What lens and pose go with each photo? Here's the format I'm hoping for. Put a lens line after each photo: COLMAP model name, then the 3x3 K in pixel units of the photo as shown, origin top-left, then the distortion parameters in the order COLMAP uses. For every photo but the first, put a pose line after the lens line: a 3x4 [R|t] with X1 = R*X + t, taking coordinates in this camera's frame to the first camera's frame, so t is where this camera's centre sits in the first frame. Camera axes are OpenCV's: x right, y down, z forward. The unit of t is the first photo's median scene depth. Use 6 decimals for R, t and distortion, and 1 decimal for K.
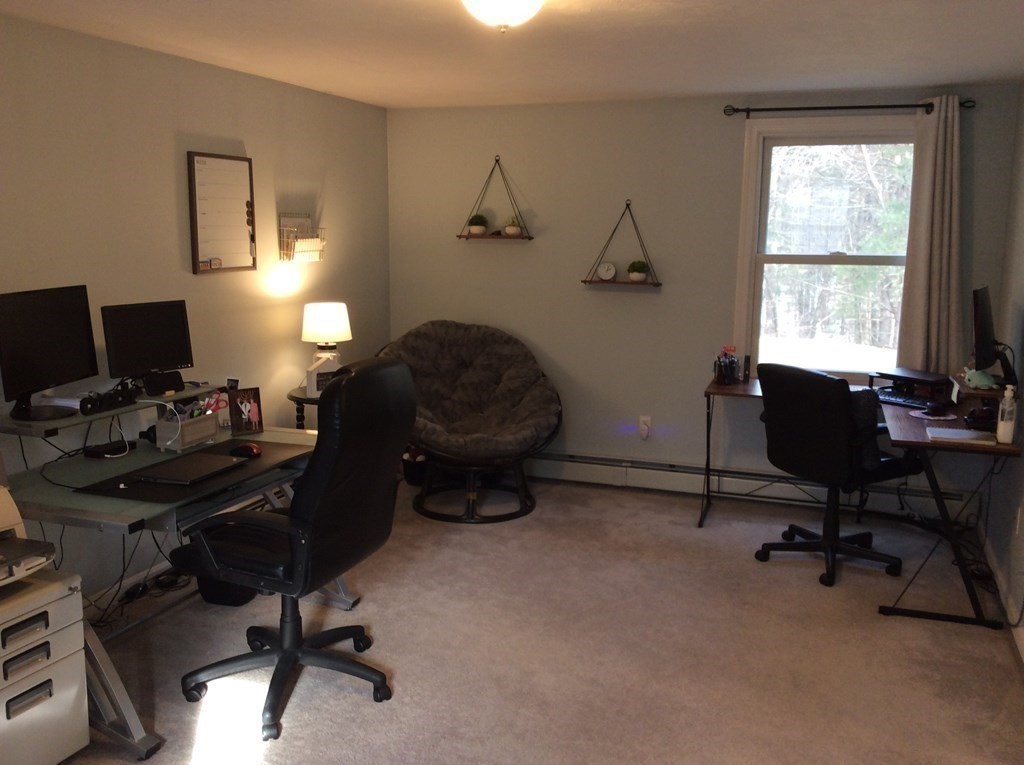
lens RADIAL K [[930.5, 0, 512.0], [0, 930.5, 382.5], [0, 0, 1]] dist [0.121364, -0.214721]
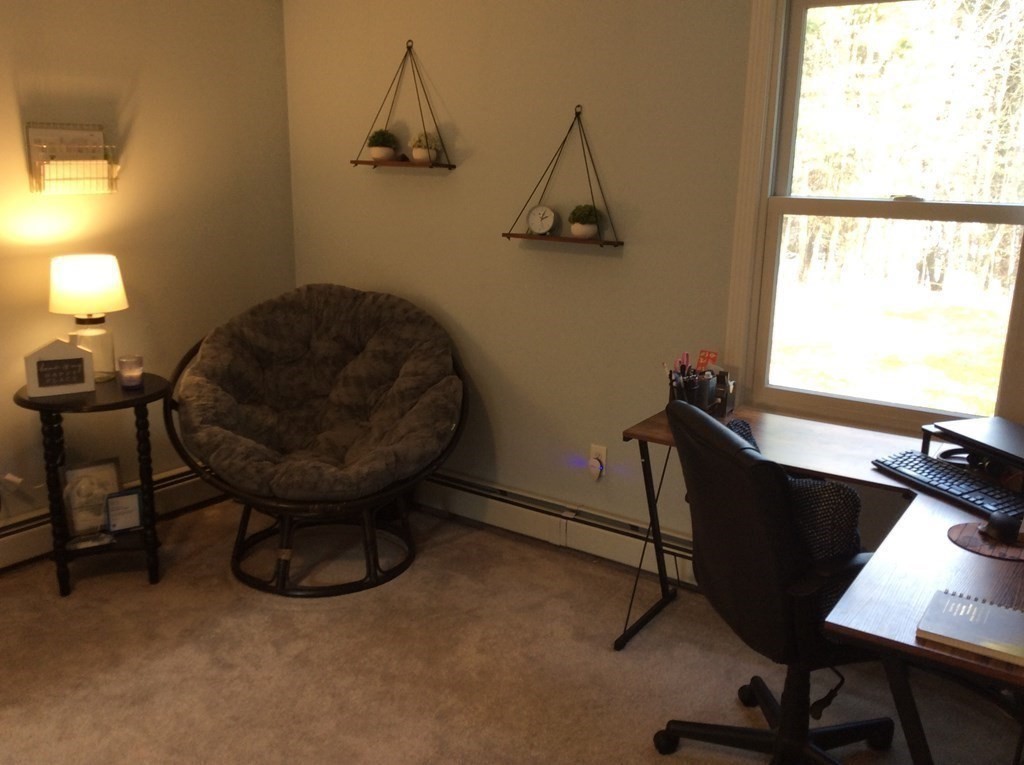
lens RADIAL K [[919.4, 0, 511.4], [0, 919.4, 386.9], [0, 0, 1]] dist [0.121637, -0.226048]
pose [[0.964429, 0.071297, -0.254546, 0.251109], [-0.052908, 0.995519, 0.078382, -0.053459], [0.258994, -0.062126, 0.963879, 0.374918]]
